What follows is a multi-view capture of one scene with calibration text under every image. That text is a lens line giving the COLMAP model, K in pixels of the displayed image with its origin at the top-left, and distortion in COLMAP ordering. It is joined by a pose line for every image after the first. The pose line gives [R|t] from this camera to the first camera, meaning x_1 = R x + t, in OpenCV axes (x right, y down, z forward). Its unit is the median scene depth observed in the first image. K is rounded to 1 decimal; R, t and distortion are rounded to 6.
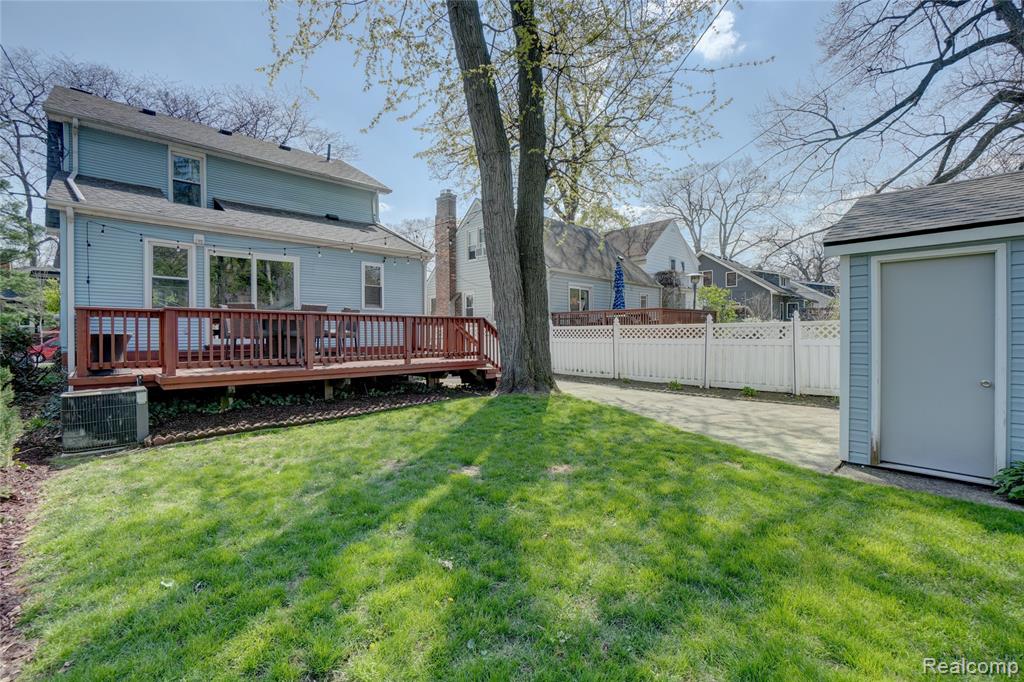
lens RADIAL K [[439.7, 0, 513.3], [0, 439.7, 336.6], [0, 0, 1]] dist [-0.000028, 0.000521]
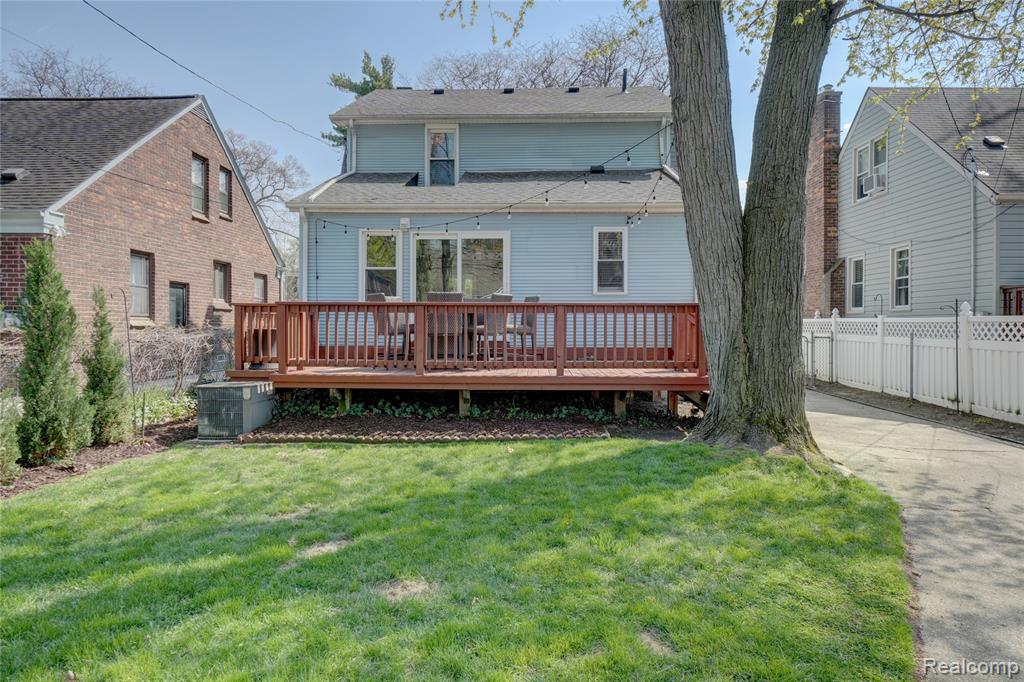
lens RADIAL K [[619.4, 0, 512.0], [0, 619.4, 341.0], [0, 0, 1]] dist [-0.007685, -0.002100]
pose [[0.702630, 0.019817, -0.711280, 0.338714], [-0.008847, 0.999778, 0.019114, -0.007056], [0.711501, -0.007137, 0.702649, 0.263407]]
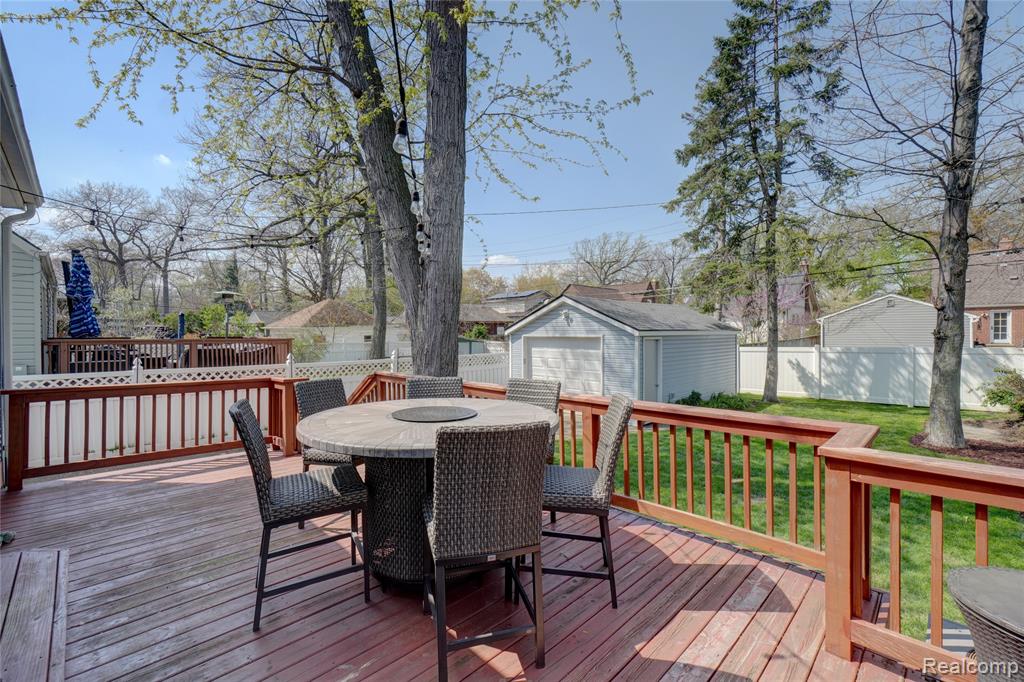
lens RADIAL K [[443.5, 0, 516.7], [0, 443.5, 336.4], [0, 0, 1]] dist [0.001886, 0.000686]
pose [[-0.042683, -0.007809, 0.999058, -0.739842], [0.012441, 0.999888, 0.008347, -0.103169], [-0.999011, 0.012785, -0.042581, 0.856199]]
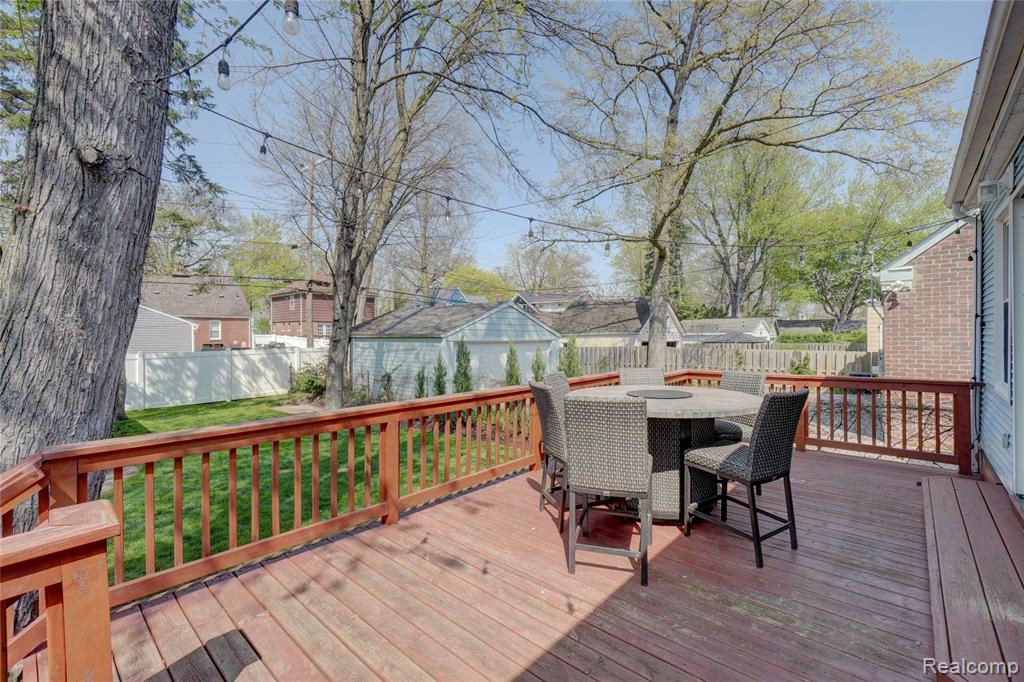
lens RADIAL K [[439.7, 0, 513.3], [0, 439.7, 336.6], [0, 0, 1]] dist [-0.000028, 0.000521]
pose [[-0.996479, 0.004057, -0.083741, -0.275458], [0.003284, 0.999951, 0.009361, -0.104067], [0.083774, 0.009053, -0.996444, 1.279944]]
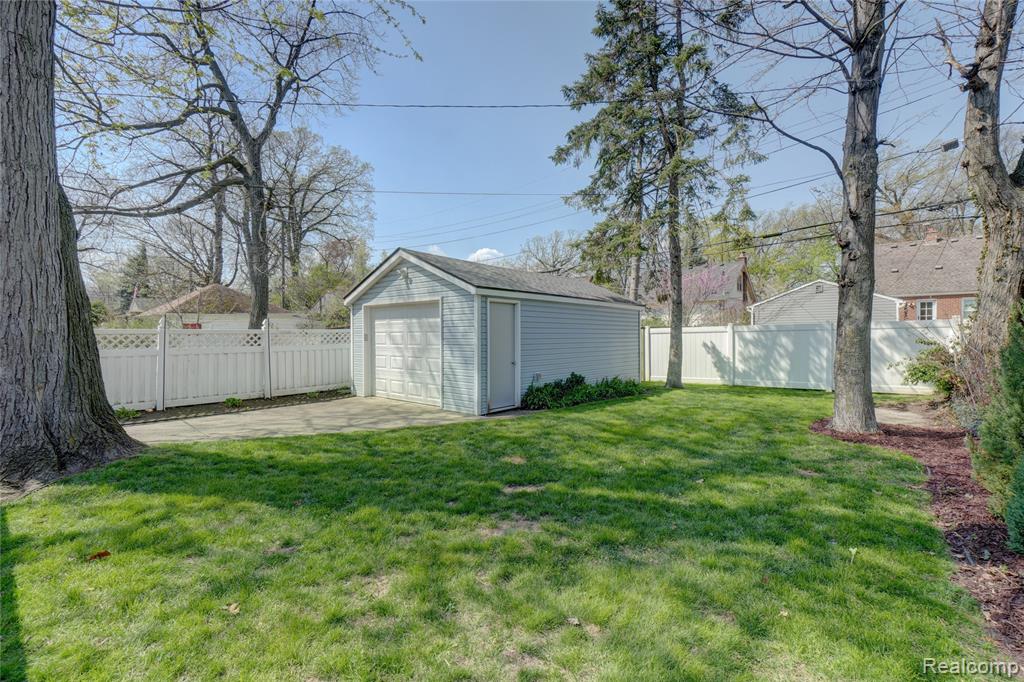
lens RADIAL K [[439.7, 0, 513.3], [0, 439.7, 336.6], [0, 0, 1]] dist [-0.000028, 0.000521]
pose [[-0.100111, 0.004492, 0.994966, -0.477490], [0.011932, 0.999923, -0.003313, -0.006741], [-0.994905, 0.011540, -0.100156, 0.516622]]
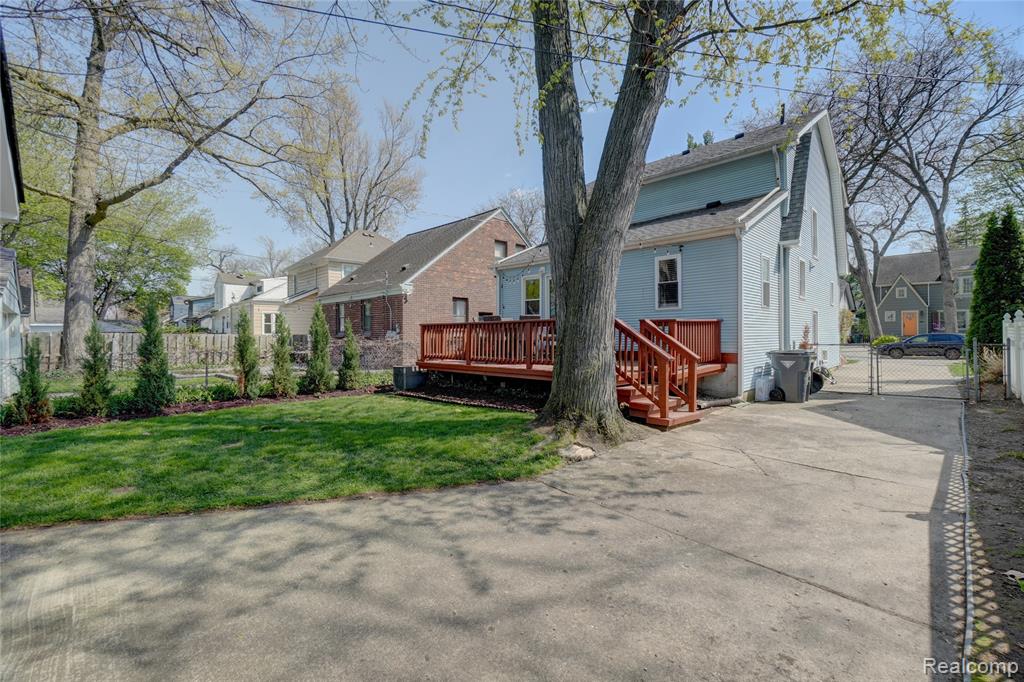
lens RADIAL K [[439.7, 0, 513.3], [0, 439.7, 336.6], [0, 0, 1]] dist [-0.000028, 0.000521]
pose [[0.029864, 0.002500, -0.999551, 0.682073], [-0.002345, 0.999994, 0.002431, -0.012236], [0.999551, 0.002271, 0.029870, 0.857857]]
